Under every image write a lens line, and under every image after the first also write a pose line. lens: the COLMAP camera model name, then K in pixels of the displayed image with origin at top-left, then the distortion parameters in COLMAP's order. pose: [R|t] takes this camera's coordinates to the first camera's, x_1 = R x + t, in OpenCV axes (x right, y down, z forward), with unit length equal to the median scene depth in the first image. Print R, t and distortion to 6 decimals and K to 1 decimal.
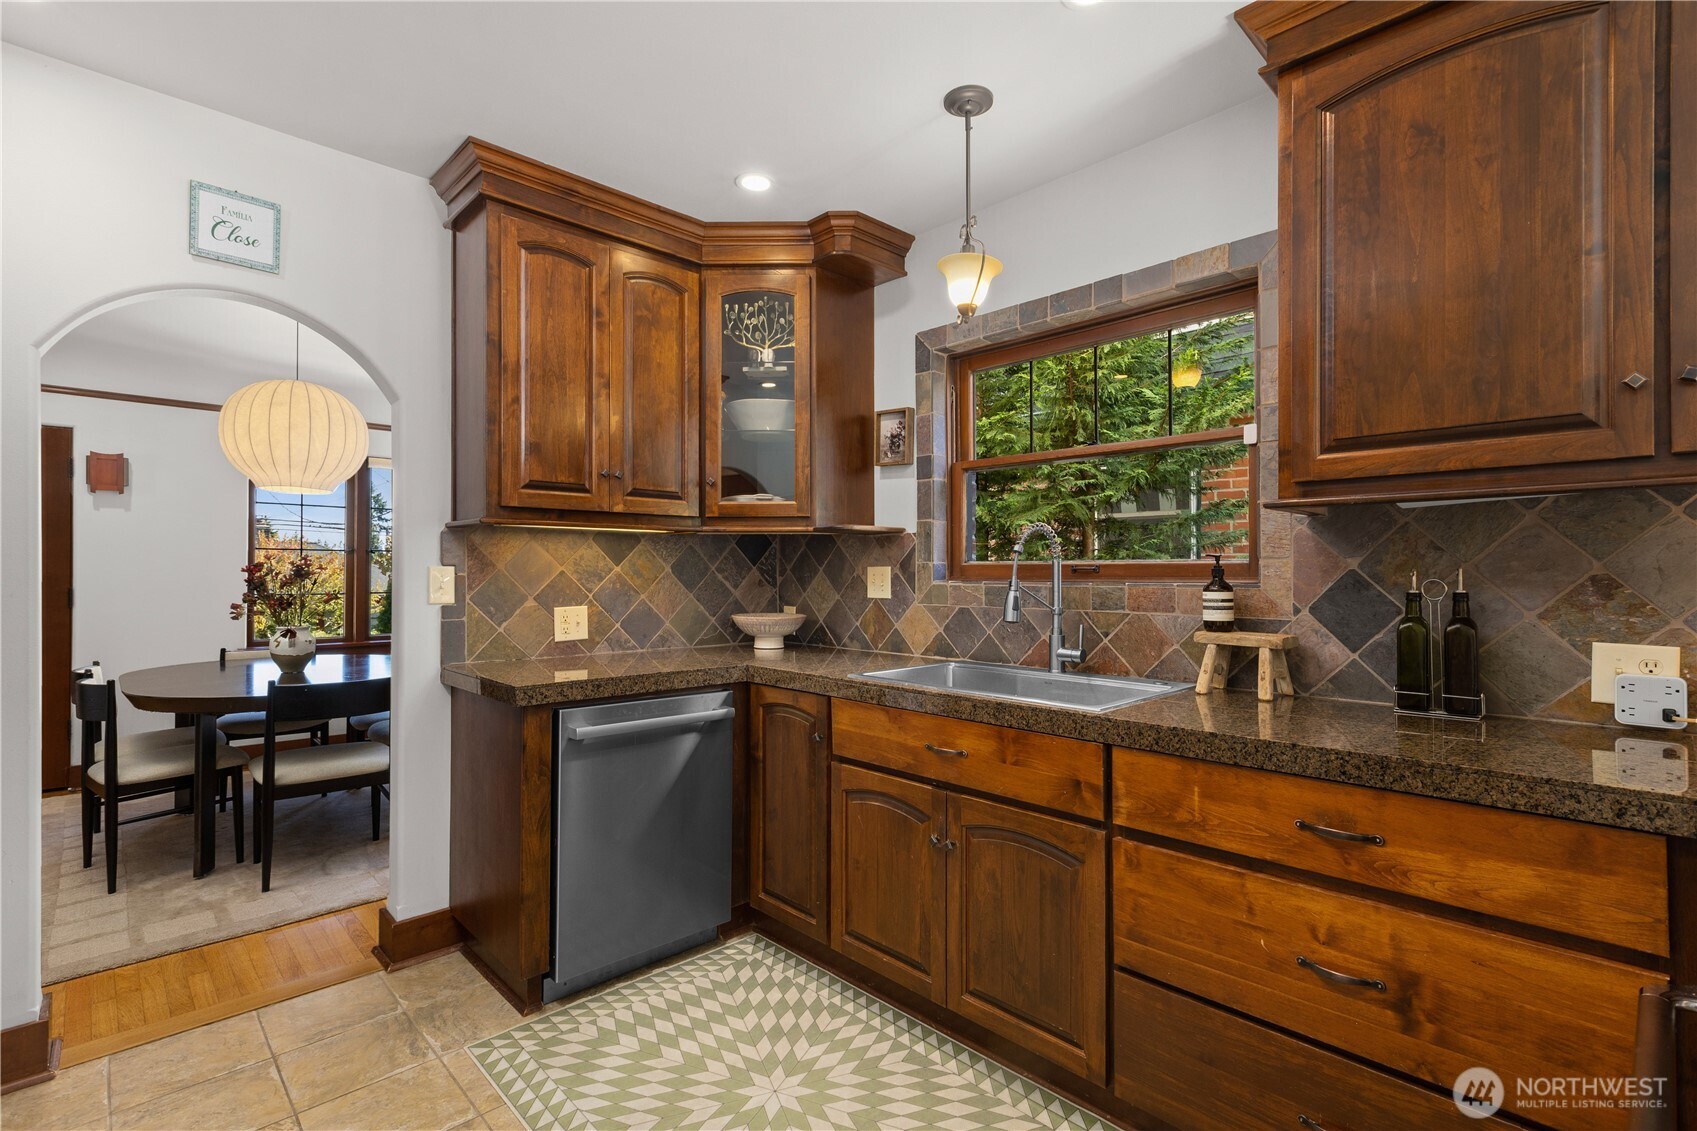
lens RADIAL K [[777.5, 0, 845.2], [0, 777.5, 572.1], [0, 0, 1]] dist [0.006551, -0.002190]
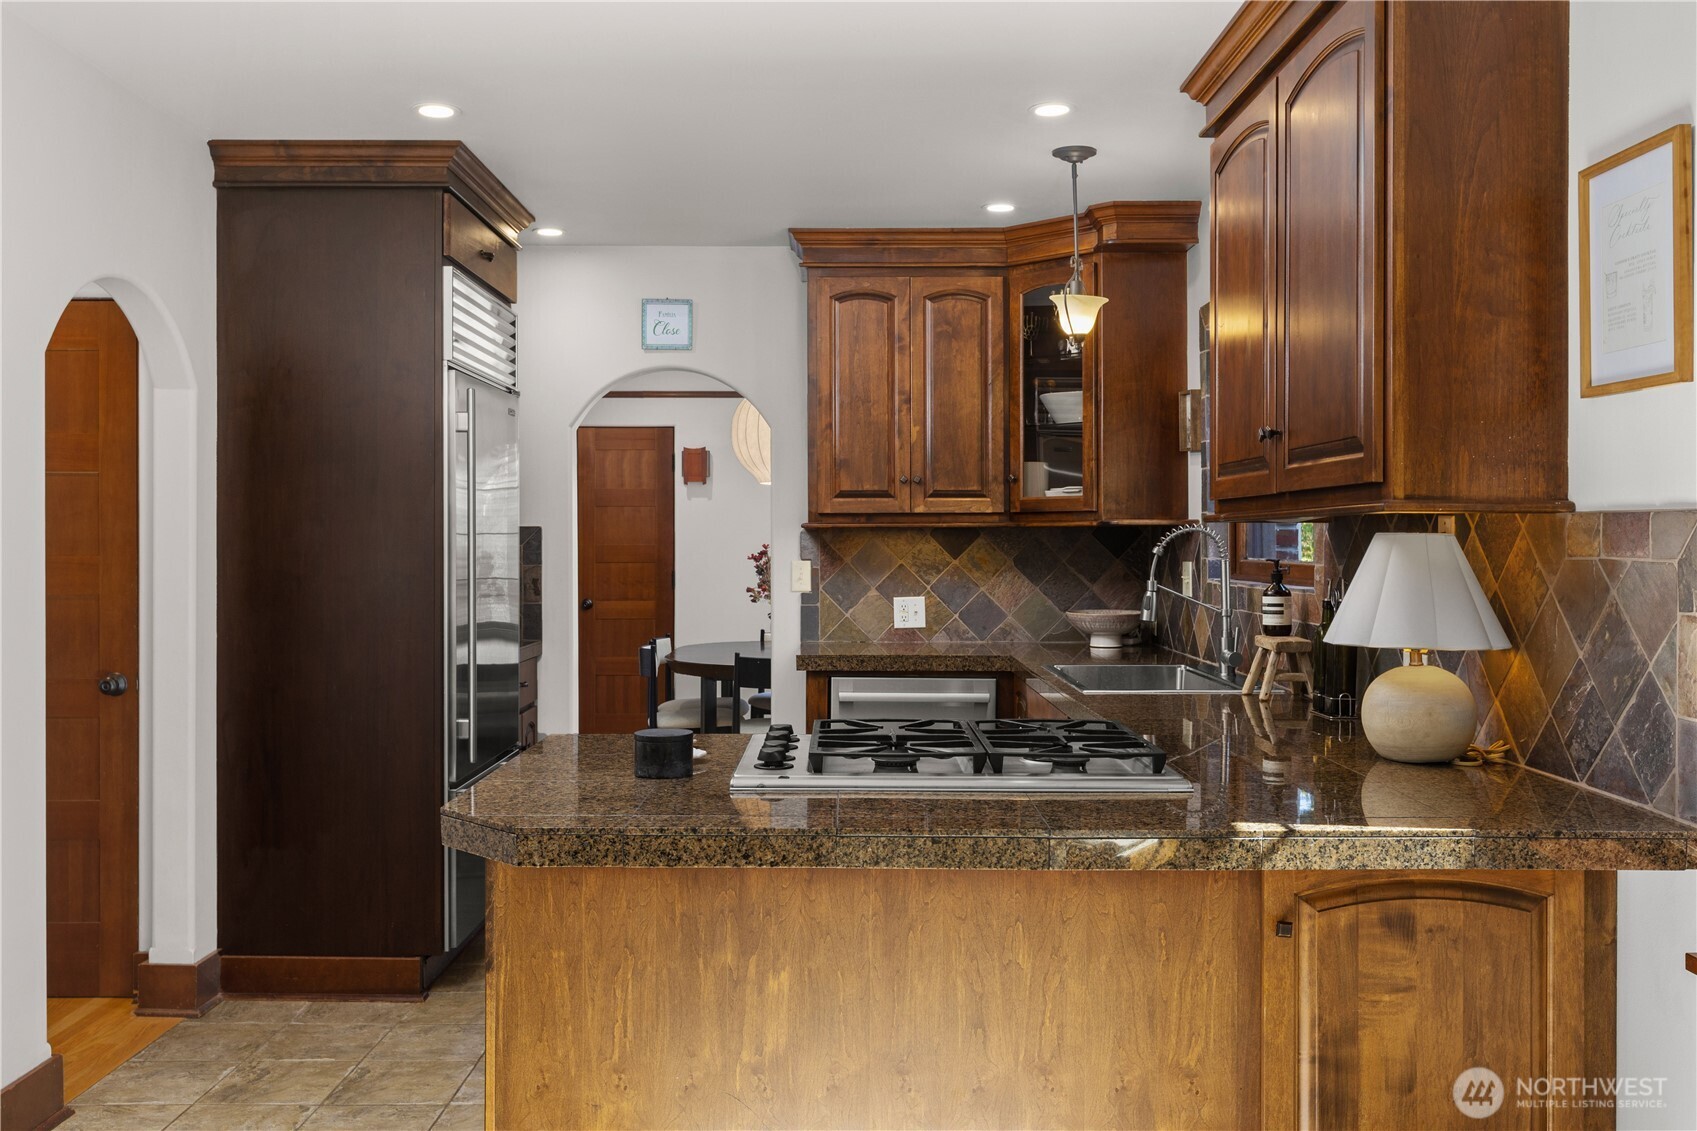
lens RADIAL K [[1531.3, 0, 840.2], [0, 1531.3, 548.4], [0, 0, 1]] dist [-0.001895, -0.001049]
pose [[0.714584, 0.002699, -0.699544, 1.175661], [0.002522, 0.999976, 0.006434, -0.041188], [0.699545, -0.006362, 0.714560, -0.652768]]
